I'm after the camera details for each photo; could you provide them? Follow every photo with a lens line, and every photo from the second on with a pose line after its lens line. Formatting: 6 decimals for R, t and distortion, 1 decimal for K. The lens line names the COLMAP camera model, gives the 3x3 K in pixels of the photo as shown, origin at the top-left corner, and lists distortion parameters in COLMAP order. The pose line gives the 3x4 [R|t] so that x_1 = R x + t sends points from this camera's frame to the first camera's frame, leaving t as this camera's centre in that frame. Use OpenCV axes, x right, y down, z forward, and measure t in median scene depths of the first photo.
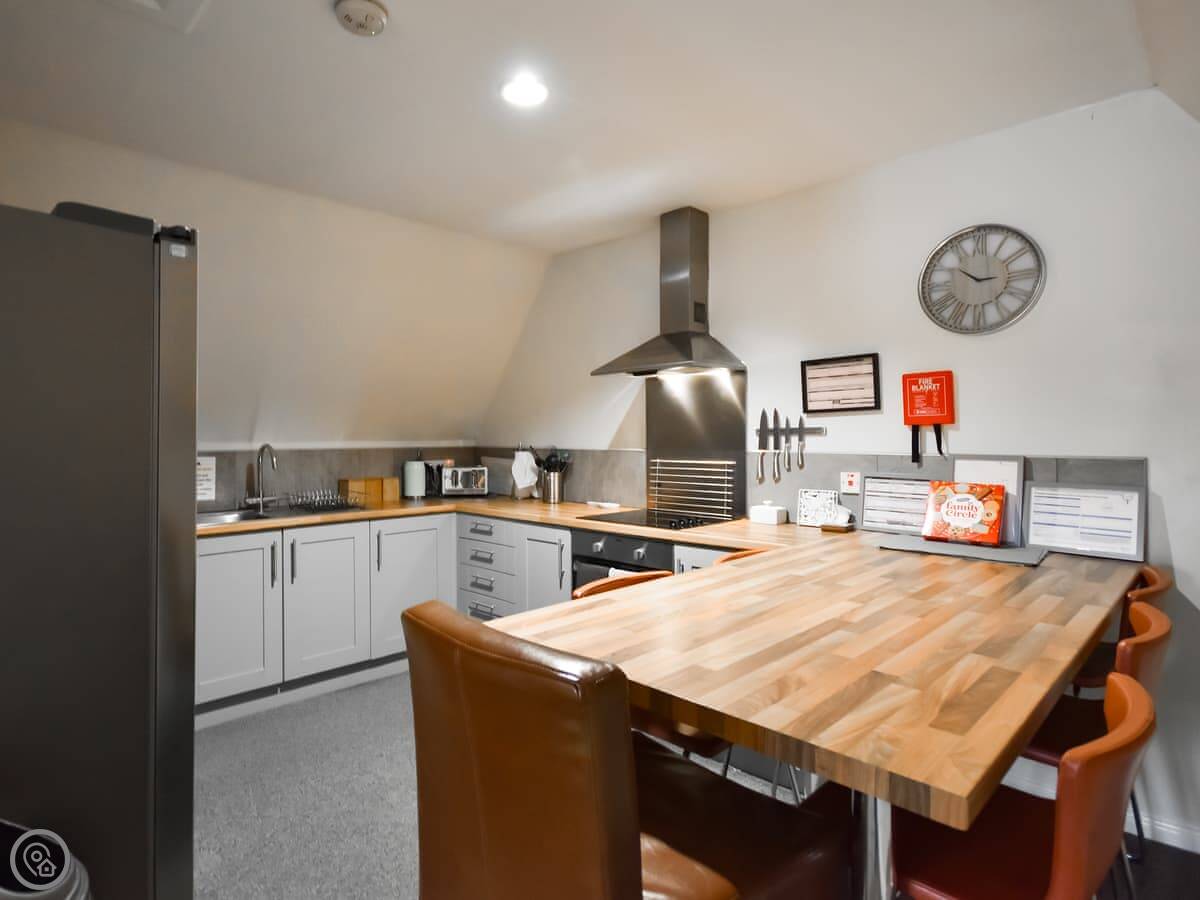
lens RADIAL K [[643.2, 0, 609.8], [0, 643.2, 481.4], [0, 0, 1]] dist [0.024057, -0.029334]
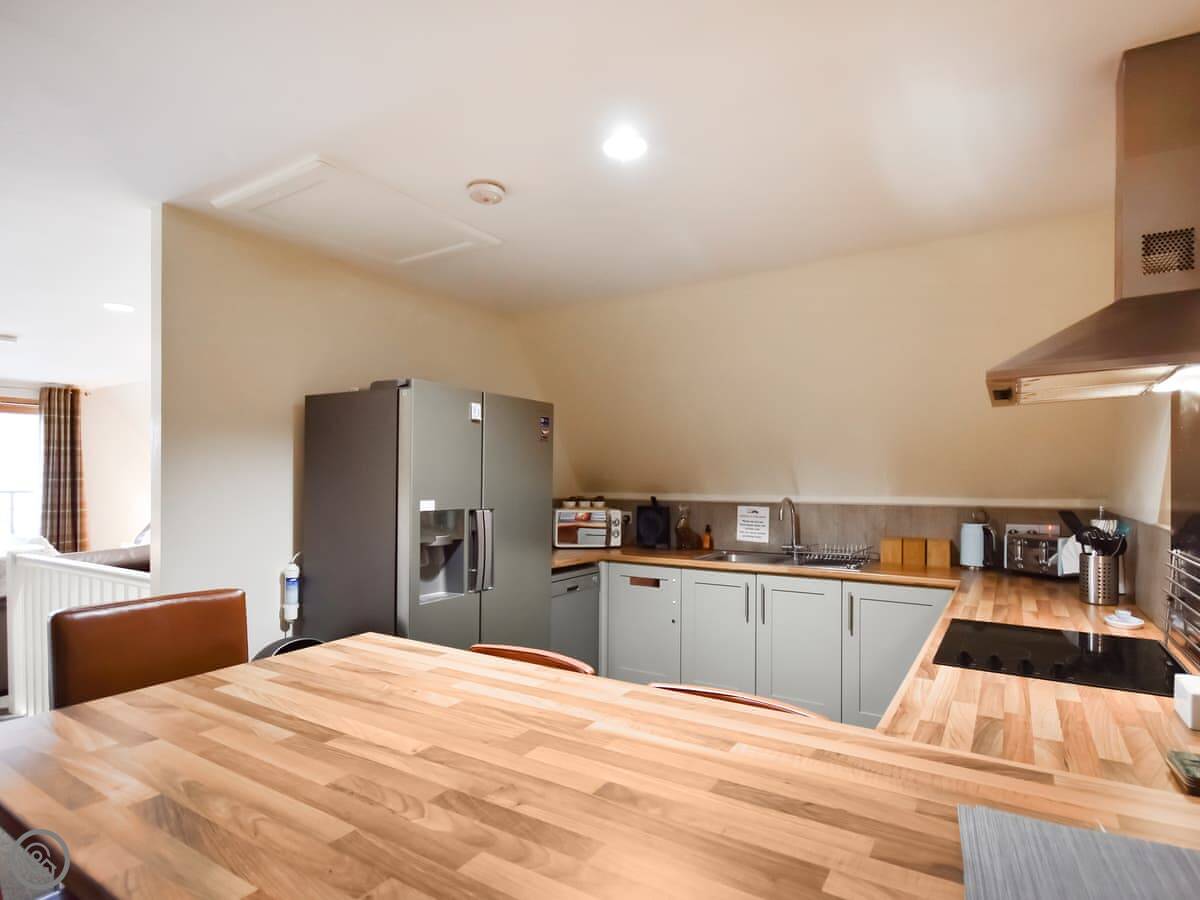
lens RADIAL K [[643.2, 0, 609.8], [0, 643.2, 481.4], [0, 0, 1]] dist [0.024057, -0.029334]
pose [[0.212218, 0.002363, -0.977220, 0.524844], [-0.074373, 0.997136, -0.013740, -0.050315], [0.974388, 0.075595, 0.211786, 0.491151]]
